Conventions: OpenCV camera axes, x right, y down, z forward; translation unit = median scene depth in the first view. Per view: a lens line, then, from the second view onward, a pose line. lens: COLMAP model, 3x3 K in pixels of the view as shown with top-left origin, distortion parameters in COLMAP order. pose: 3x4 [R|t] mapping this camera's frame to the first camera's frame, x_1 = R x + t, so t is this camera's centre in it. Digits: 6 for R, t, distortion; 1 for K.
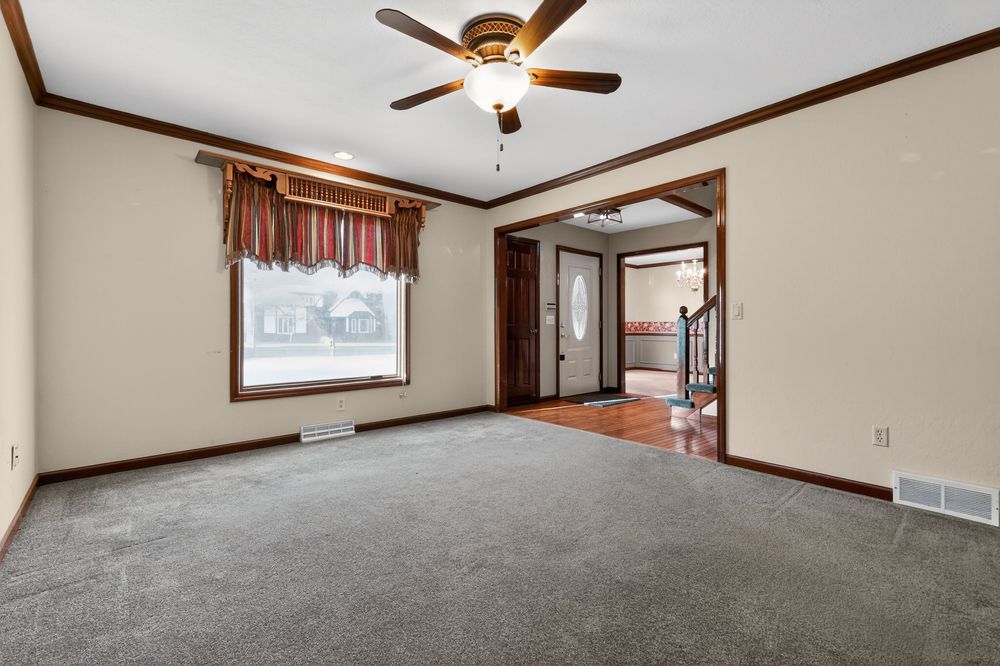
lens RADIAL K [[439.2, 0, 502.2], [0, 439.2, 325.2], [0, 0, 1]] dist [0.001834, -0.000218]
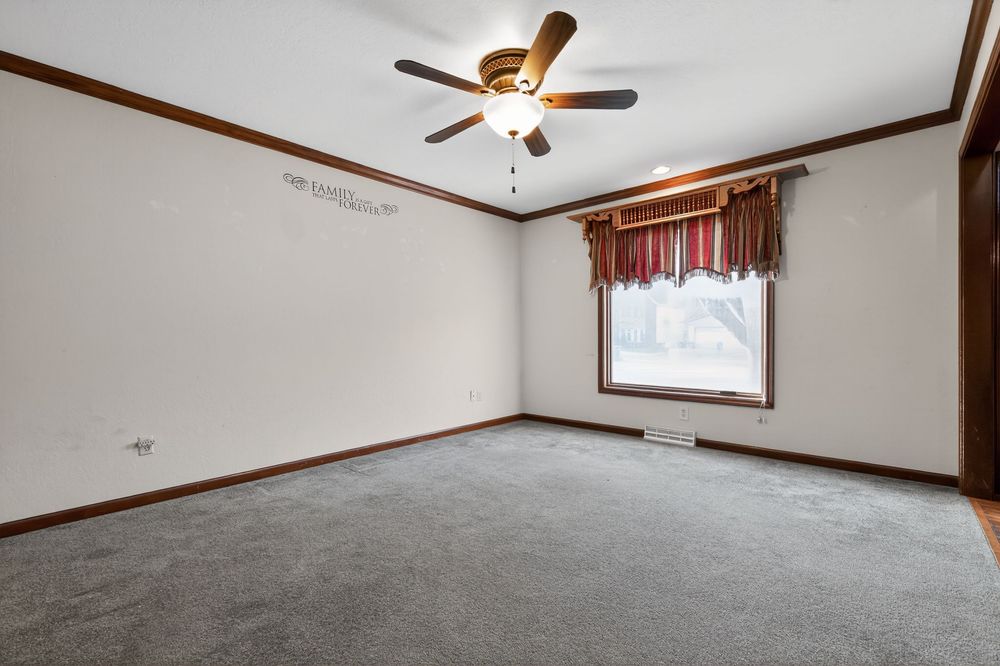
lens RADIAL K [[439.2, 0, 502.0], [0, 439.2, 343.0], [0, 0, 1]] dist [0.001834, -0.000218]
pose [[0.107224, 0.009224, -0.994192, 0.591234], [0.006982, 0.999925, 0.010030, 0.006096], [0.994210, -0.008017, 0.107151, 0.486188]]
